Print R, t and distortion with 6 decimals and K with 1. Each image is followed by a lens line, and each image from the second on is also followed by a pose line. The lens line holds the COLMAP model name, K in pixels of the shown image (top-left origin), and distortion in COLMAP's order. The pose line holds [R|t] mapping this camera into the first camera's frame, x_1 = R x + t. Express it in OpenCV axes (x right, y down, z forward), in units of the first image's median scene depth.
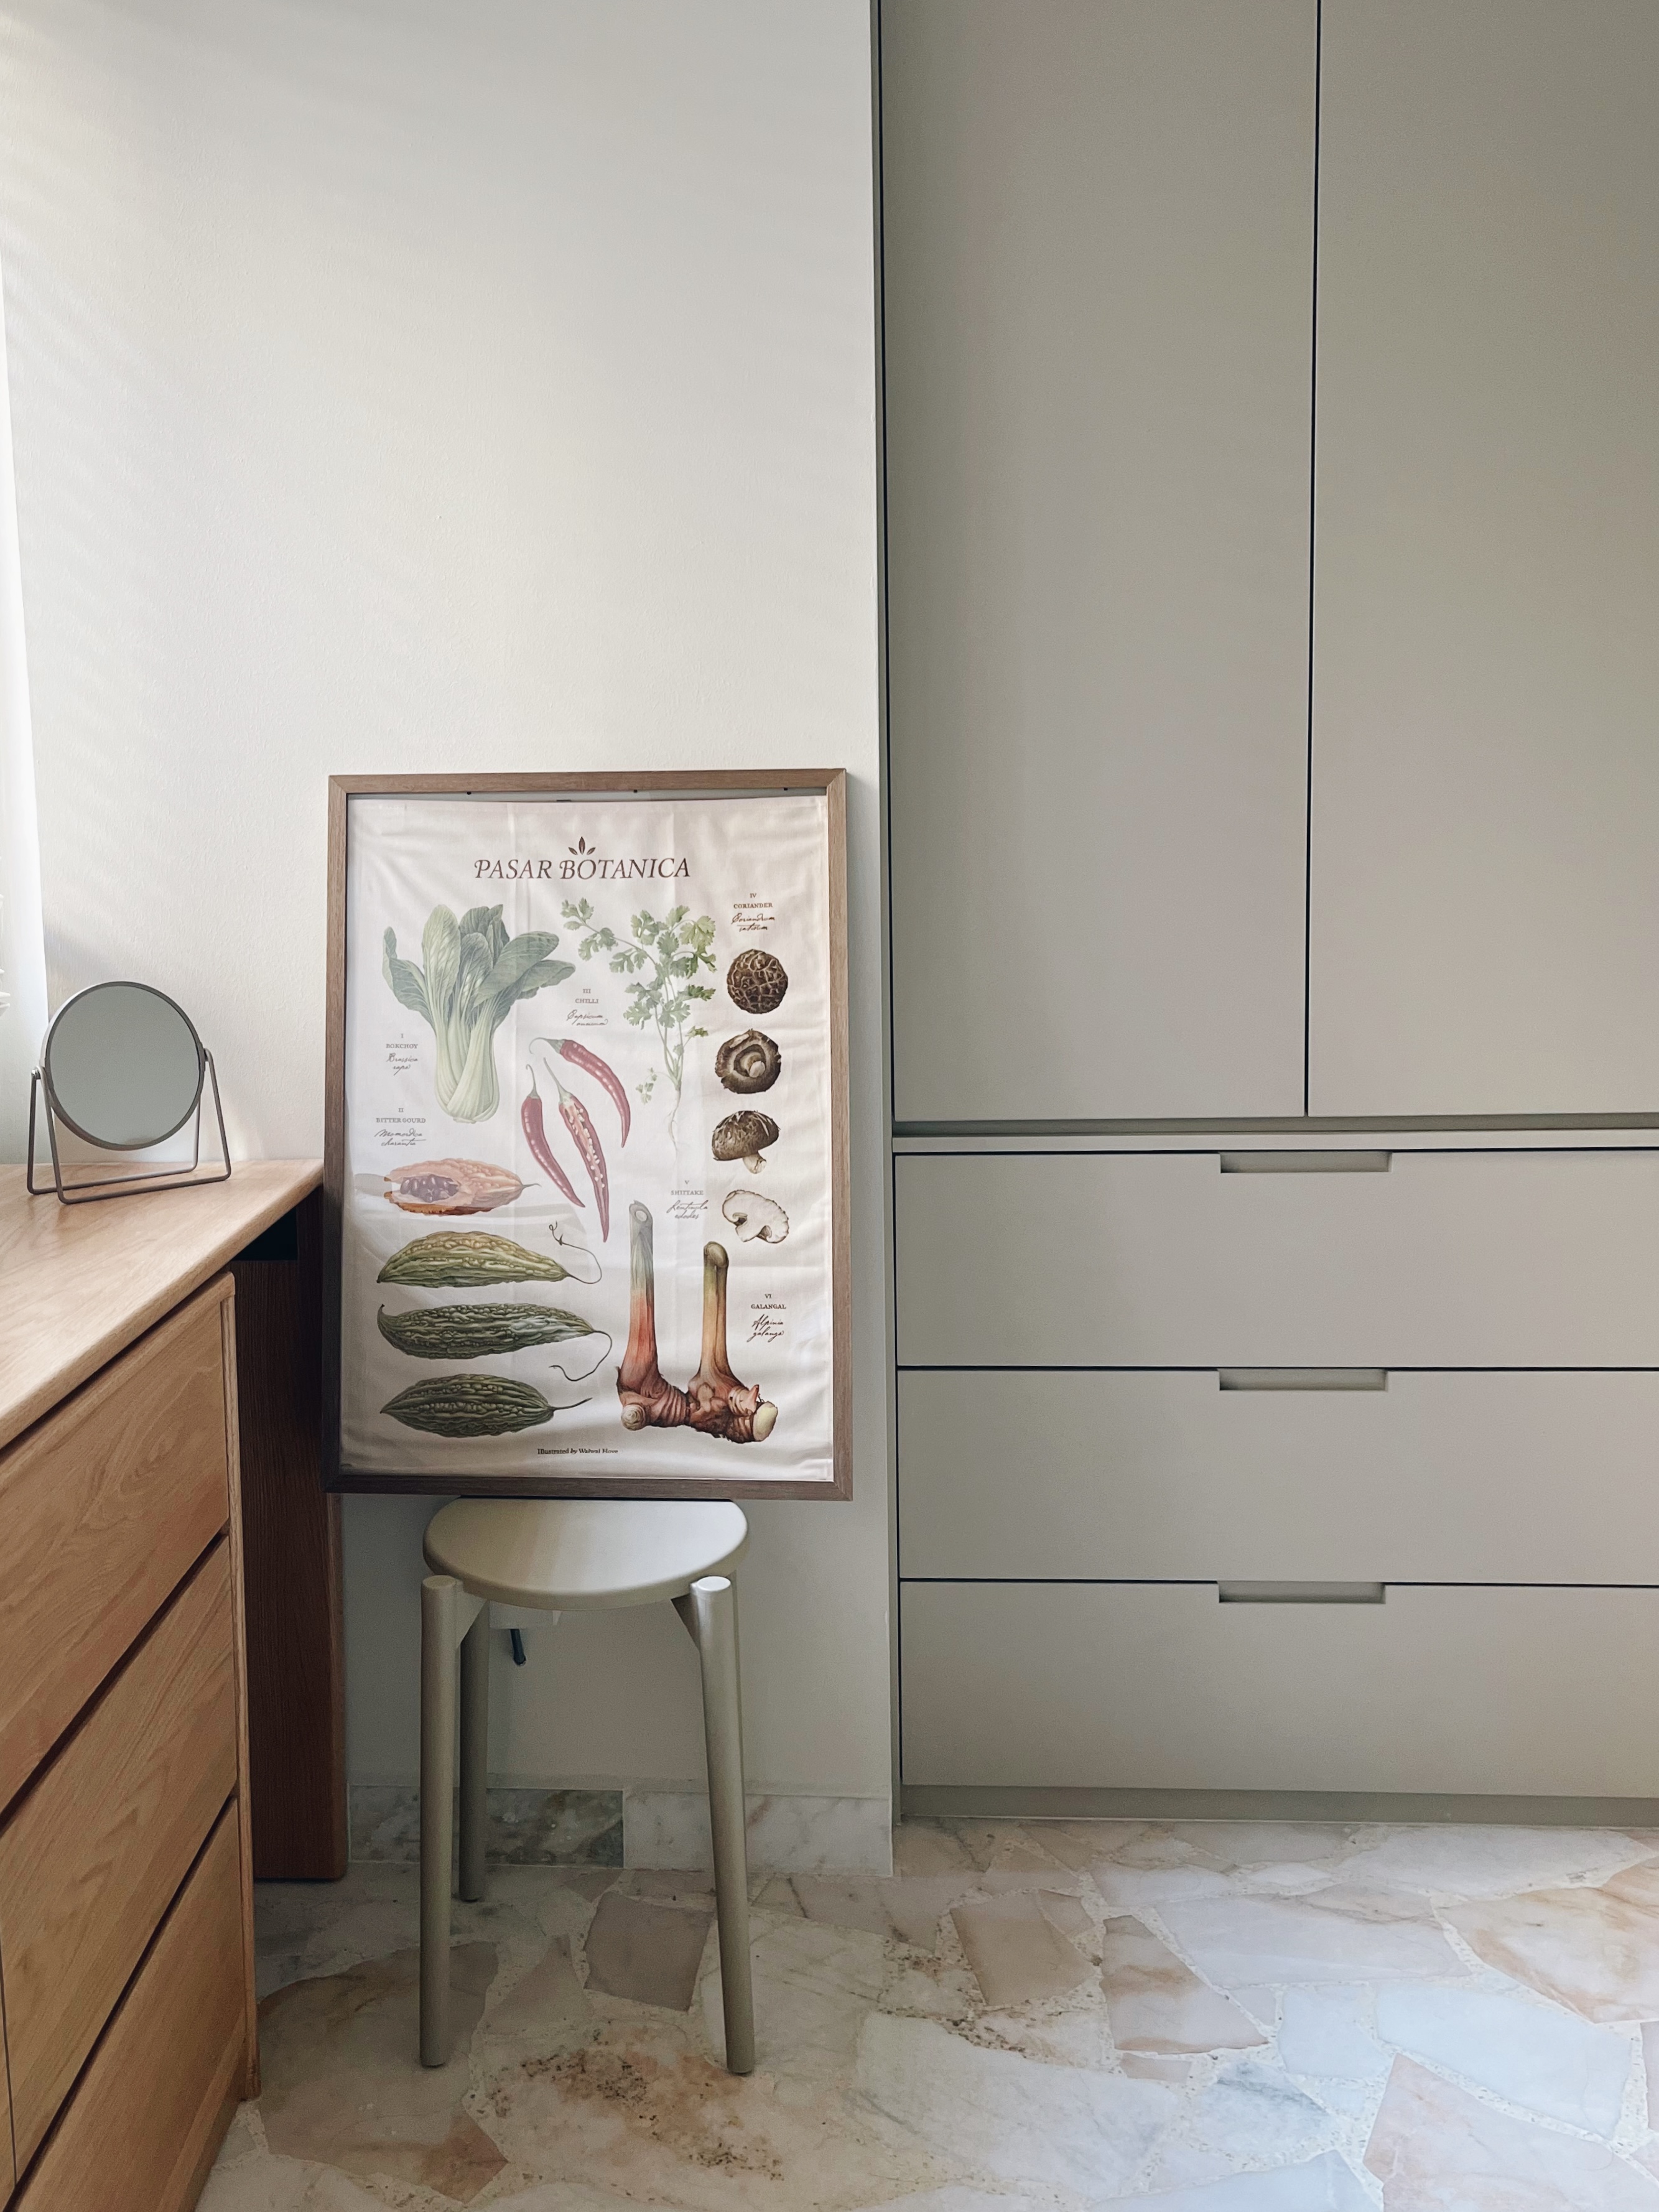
lens RADIAL K [[1897.0, 0, 829.2], [0, 1897.0, 1040.0], [0, 0, 1]] dist [0.059062, -0.072278]
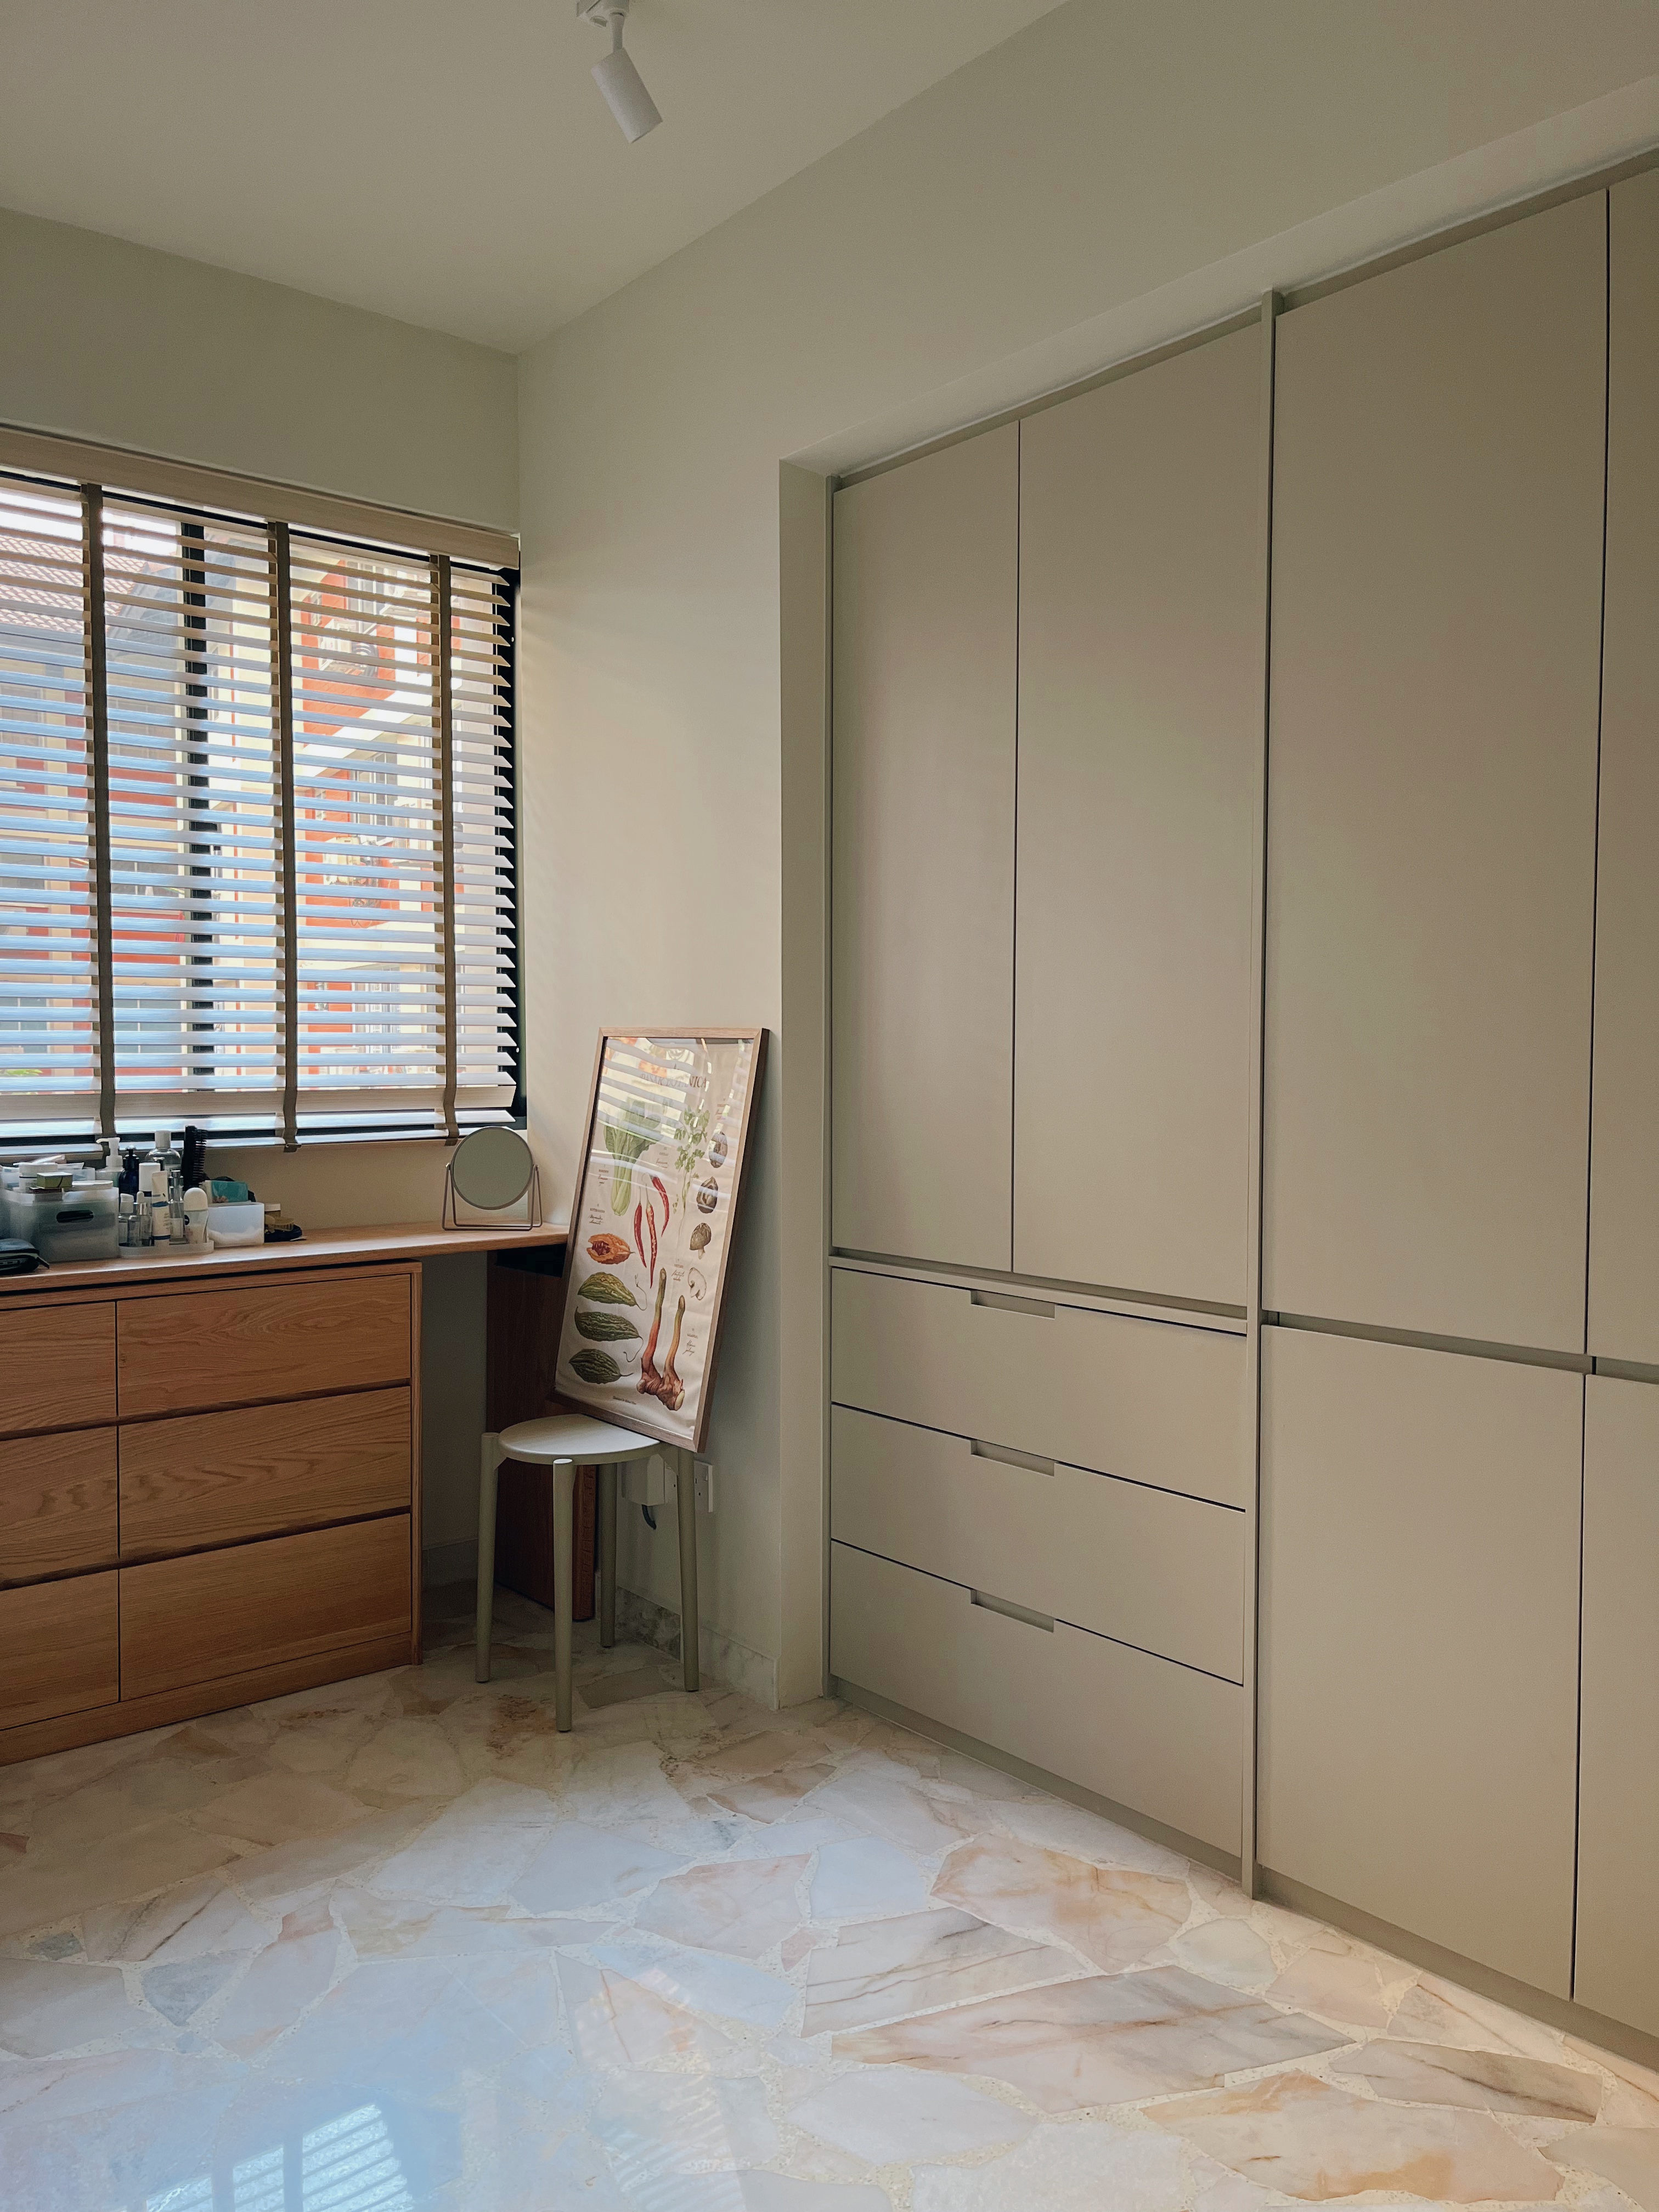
lens RADIAL K [[1693.6, 0, 829.5], [0, 1693.6, 1106.0], [0, 0, 1]] dist [0.008332, 0.001899]
pose [[0.692406, 0.050945, -0.719707, 1.141193], [-0.099639, 0.994698, -0.025449, -0.041068], [0.714595, 0.089332, 0.693811, -0.004537]]
